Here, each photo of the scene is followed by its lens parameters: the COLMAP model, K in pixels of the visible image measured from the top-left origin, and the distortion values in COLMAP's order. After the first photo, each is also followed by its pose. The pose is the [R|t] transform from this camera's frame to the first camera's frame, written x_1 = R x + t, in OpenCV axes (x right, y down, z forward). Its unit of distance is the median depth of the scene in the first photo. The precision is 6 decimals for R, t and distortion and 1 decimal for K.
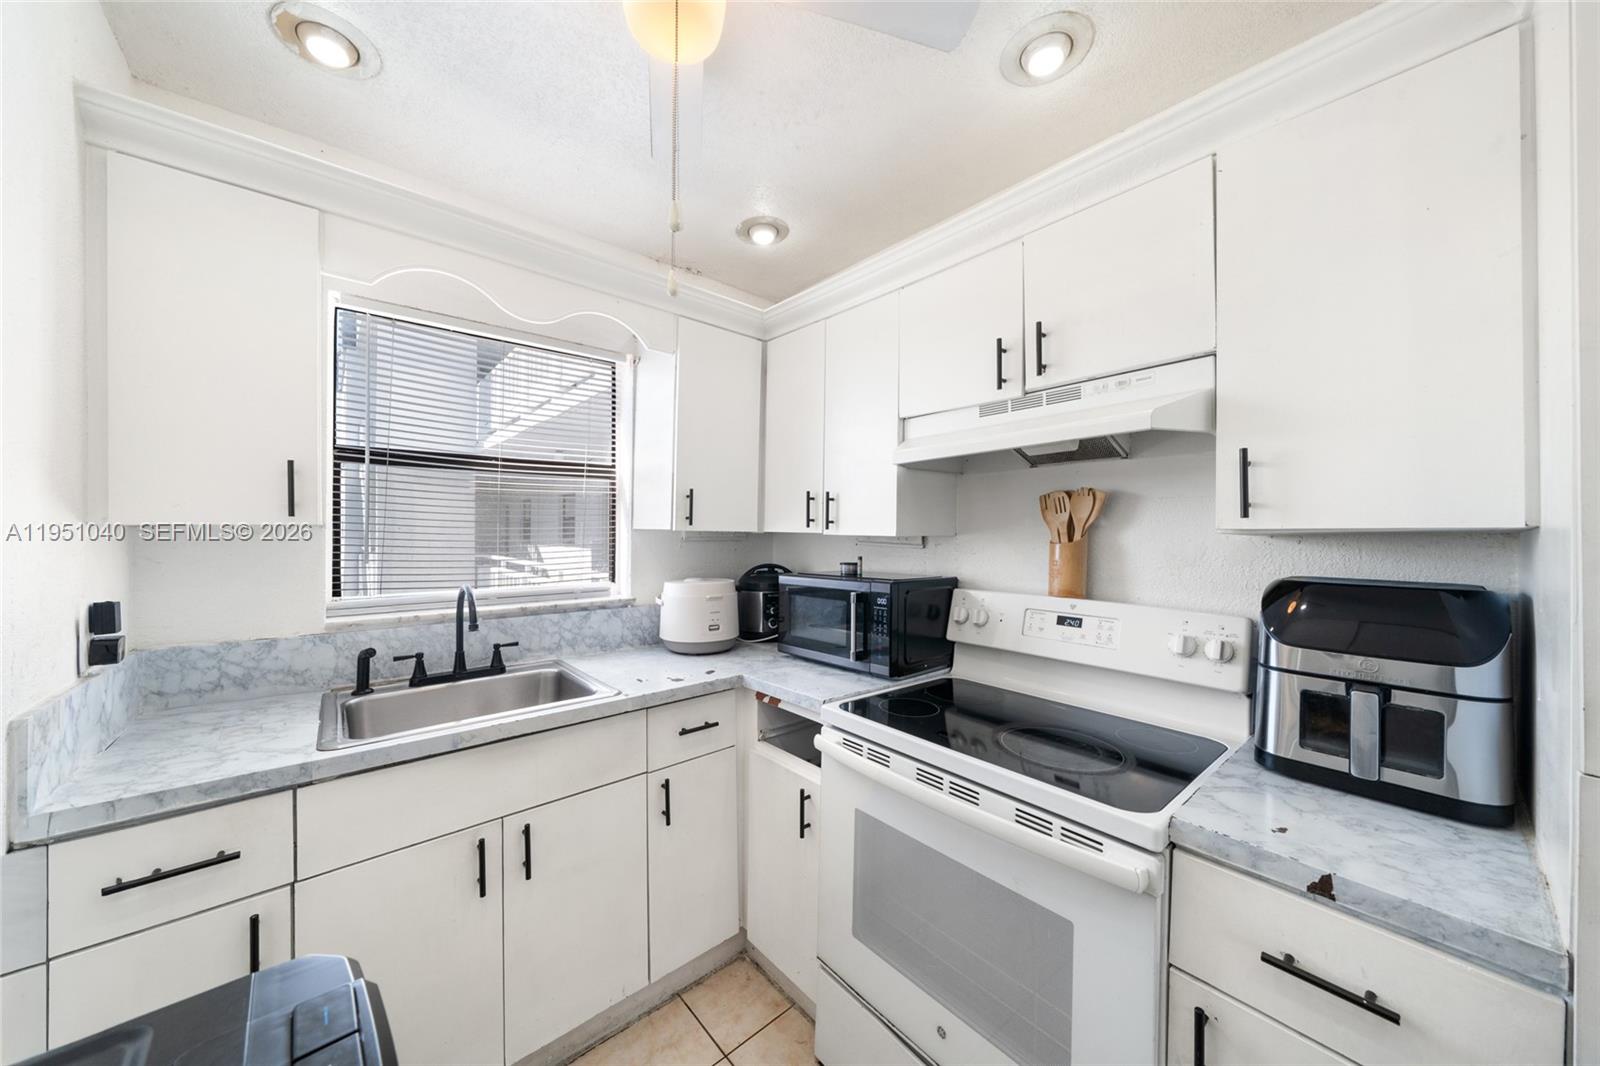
lens RADIAL K [[549.0, 0, 798.9], [0, 549.0, 532.0], [0, 0, 1]] dist [-0.002990, -0.000214]
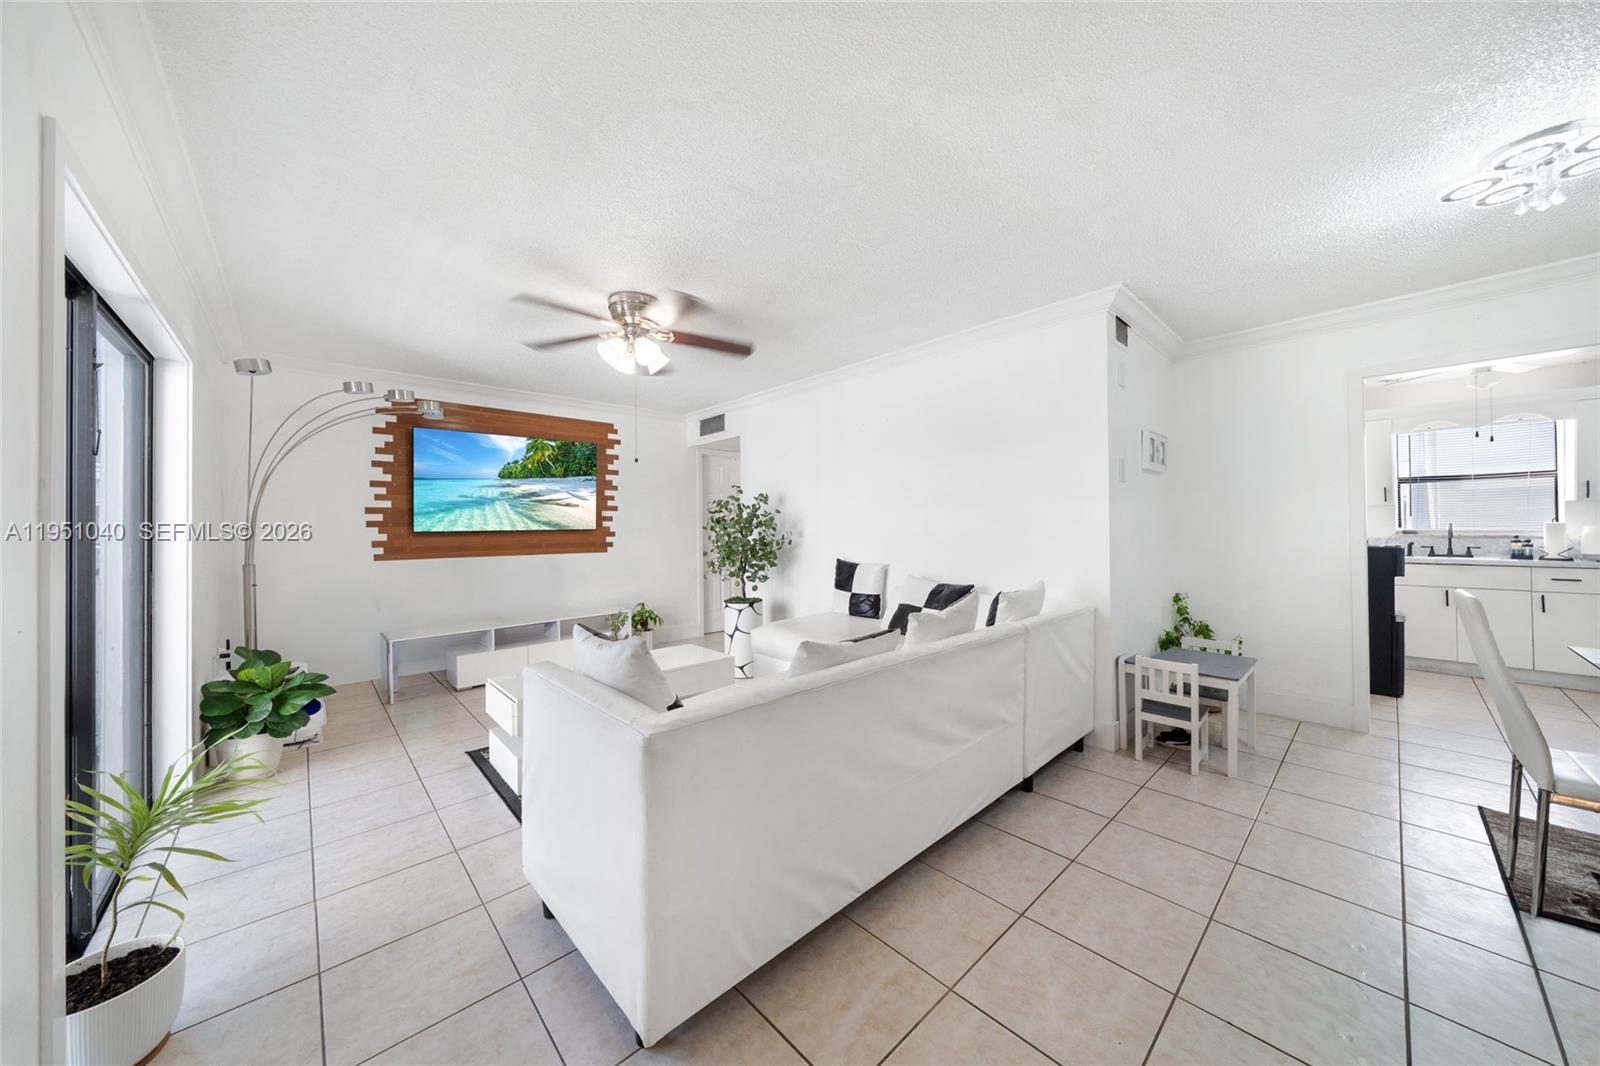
lens RADIAL K [[549.0, 0, 788.9], [0, 549.0, 523.5], [0, 0, 1]] dist [-0.002990, -0.000214]
pose [[0.024050, -0.011906, -0.999640, 2.117069], [0.007340, 0.999904, -0.011733, 0.104493], [0.999684, -0.007055, 0.024135, -2.473470]]
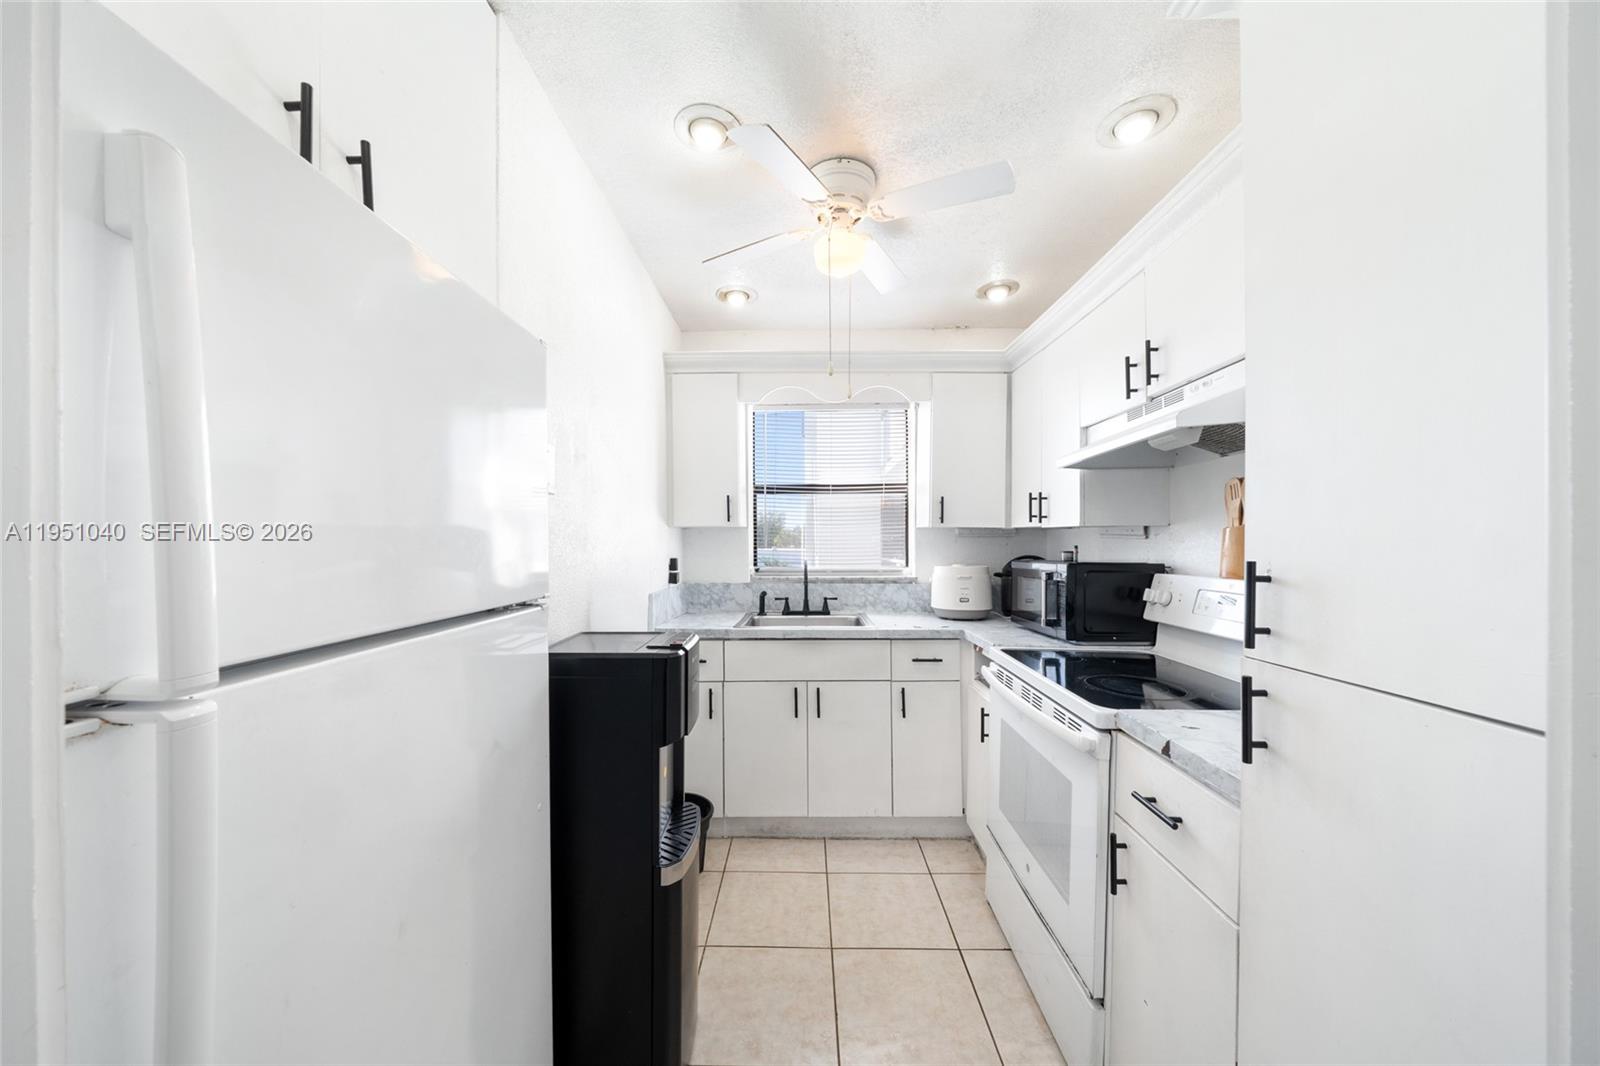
lens RADIAL K [[549.0, 0, 798.2], [0, 549.0, 544.8], [0, 0, 1]] dist [-0.002990, -0.000214]
pose [[0.748476, -0.002999, -0.663156, 0.514896], [0.005659, 0.999982, 0.001865, 0.043735], [0.663138, -0.005149, 0.748479, -0.312657]]
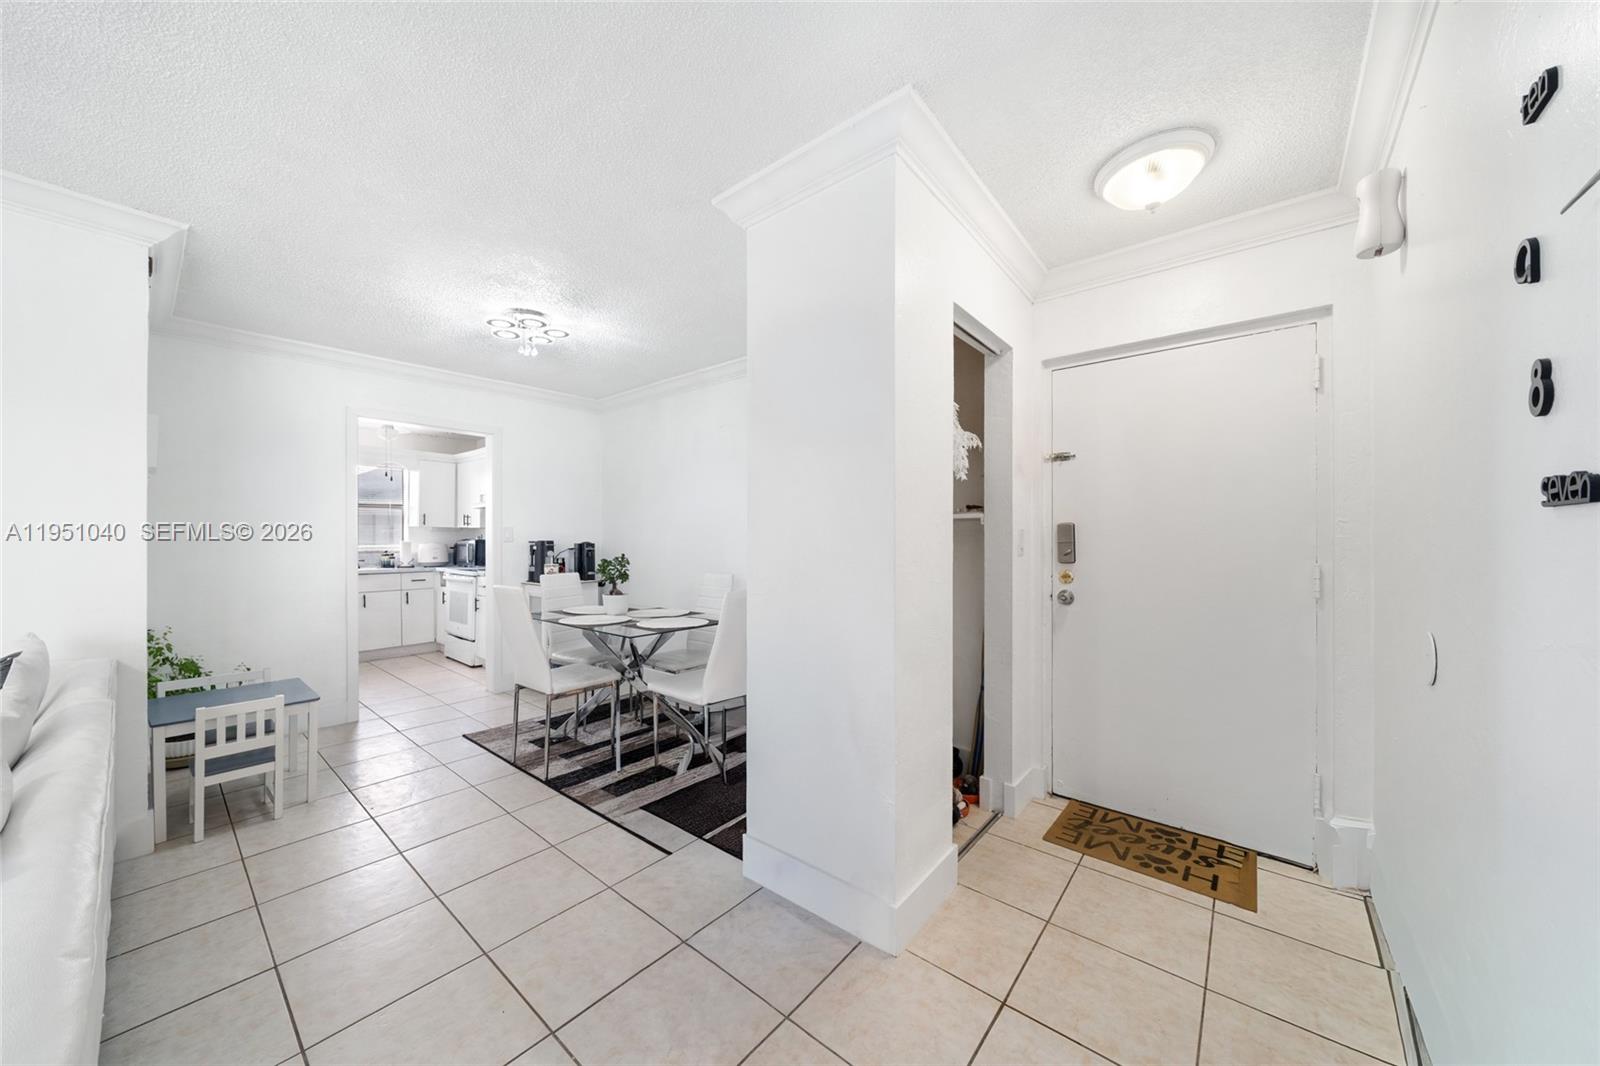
lens RADIAL K [[549.0, 0, 800.2], [0, 549.0, 541.9], [0, 0, 1]] dist [-0.002990, -0.000214]
pose [[0.986258, -0.006869, 0.165072, 1.663228], [0.006253, 0.999971, 0.004247, 0.100388], [-0.165096, -0.003156, 0.986272, -2.912040]]
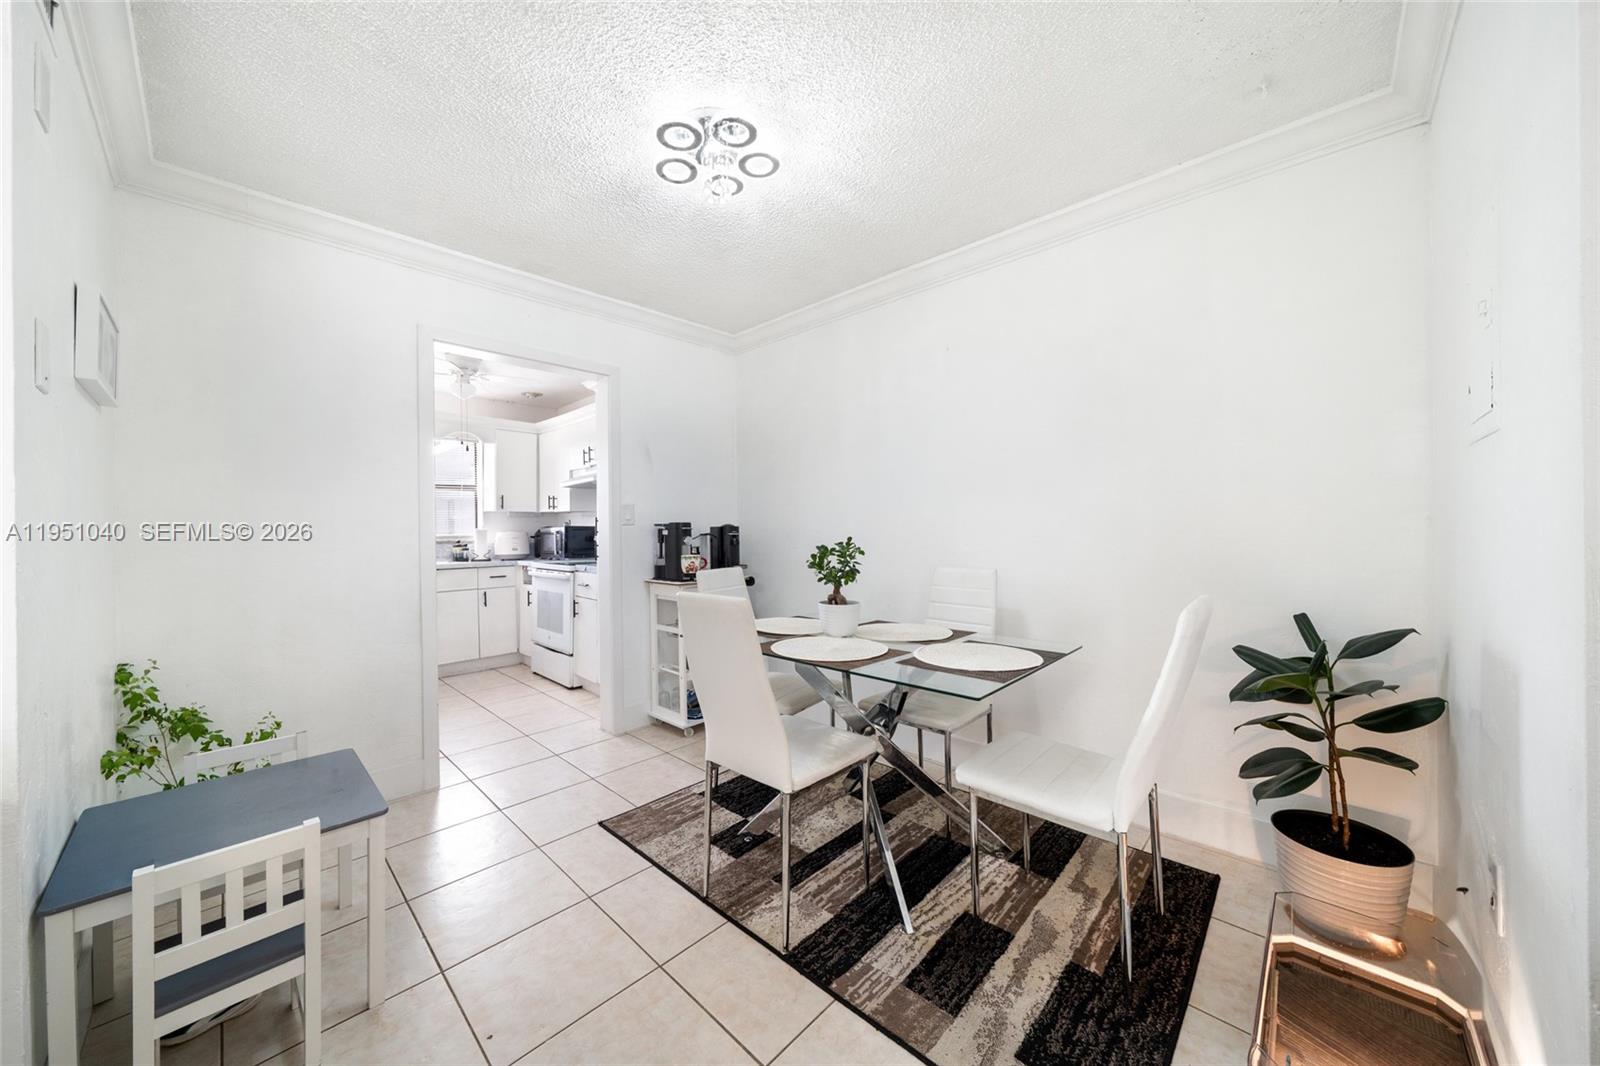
lens RADIAL K [[549.0, 0, 802.7], [0, 549.0, 533.6], [0, 0, 1]] dist [-0.002990, -0.000214]
pose [[0.994515, -0.015684, 0.103415, 1.107416], [0.015294, 0.999873, 0.004564, 0.133657], [-0.103474, -0.002957, 0.994628, -2.030157]]
